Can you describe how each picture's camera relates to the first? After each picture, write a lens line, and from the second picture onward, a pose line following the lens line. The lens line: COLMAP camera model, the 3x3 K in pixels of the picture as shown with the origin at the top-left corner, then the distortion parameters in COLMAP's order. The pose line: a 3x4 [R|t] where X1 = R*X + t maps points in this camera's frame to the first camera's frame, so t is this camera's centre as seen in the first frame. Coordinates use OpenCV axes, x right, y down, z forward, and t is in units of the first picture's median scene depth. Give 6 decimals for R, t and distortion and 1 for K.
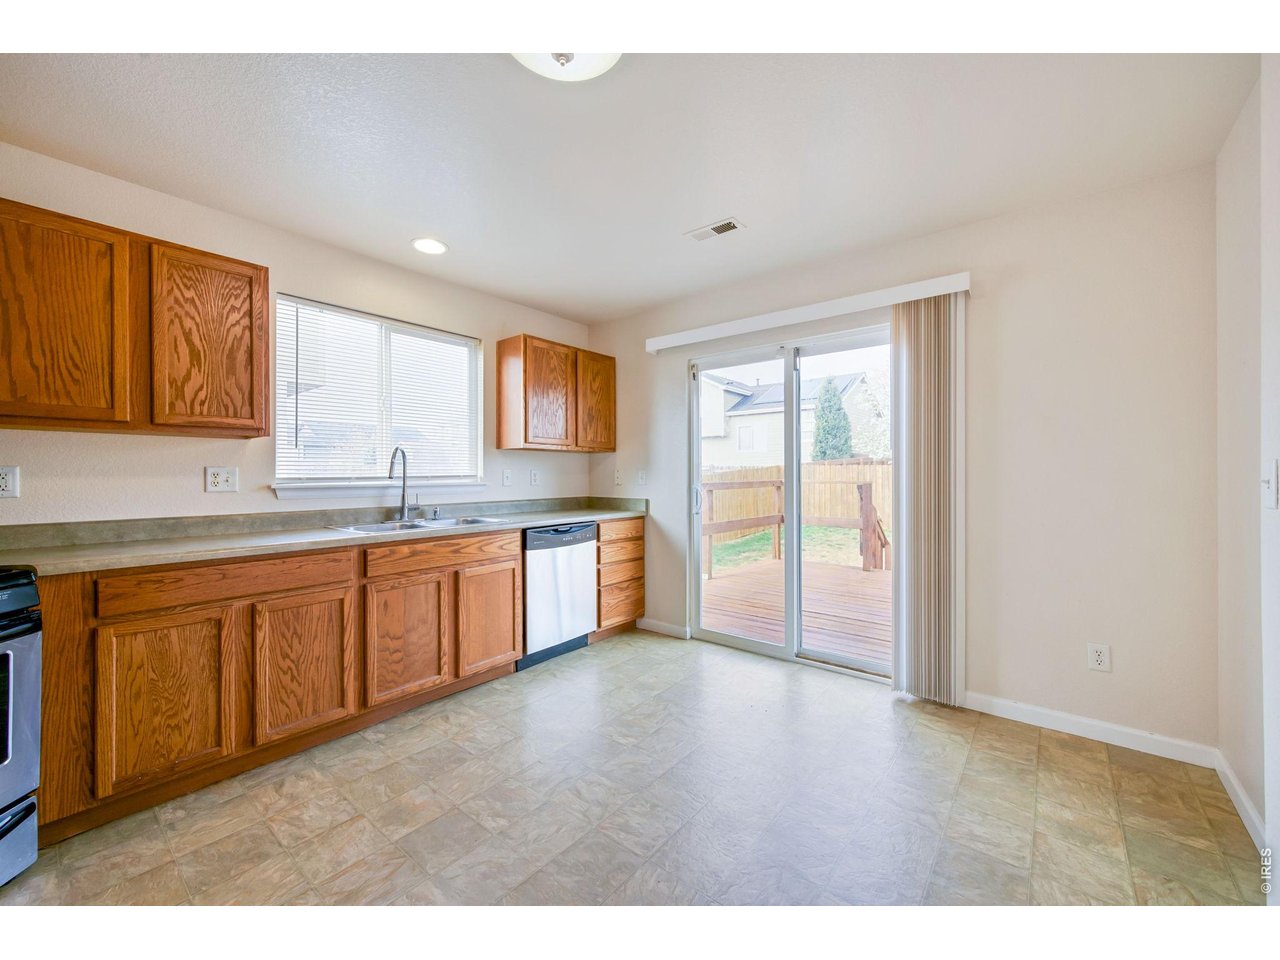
lens RADIAL K [[509.9, 0, 640.0], [0, 509.9, 480.0], [0, 0, 1]] dist [-0.001573, -0.000288]
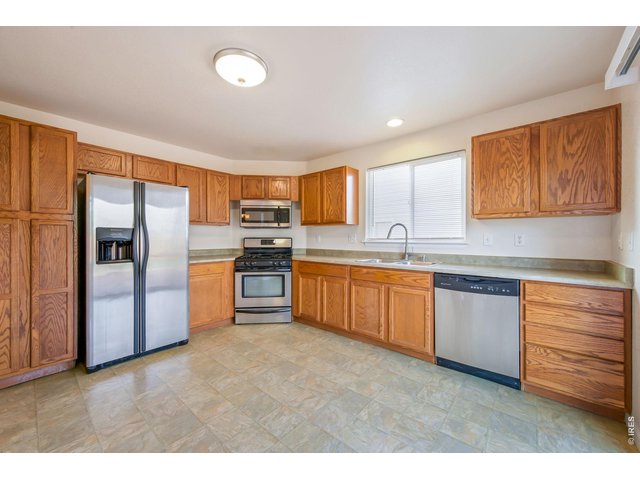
lens RADIAL K [[255.0, 0, 320.0], [0, 255.0, 240.0], [0, 0, 1]] dist [-0.001573, -0.000288]
pose [[-0.031927, 0.013469, -0.999399, 0.501573], [-0.011677, 0.999836, 0.013848, -0.007957], [0.999422, 0.012112, -0.031765, 0.622271]]
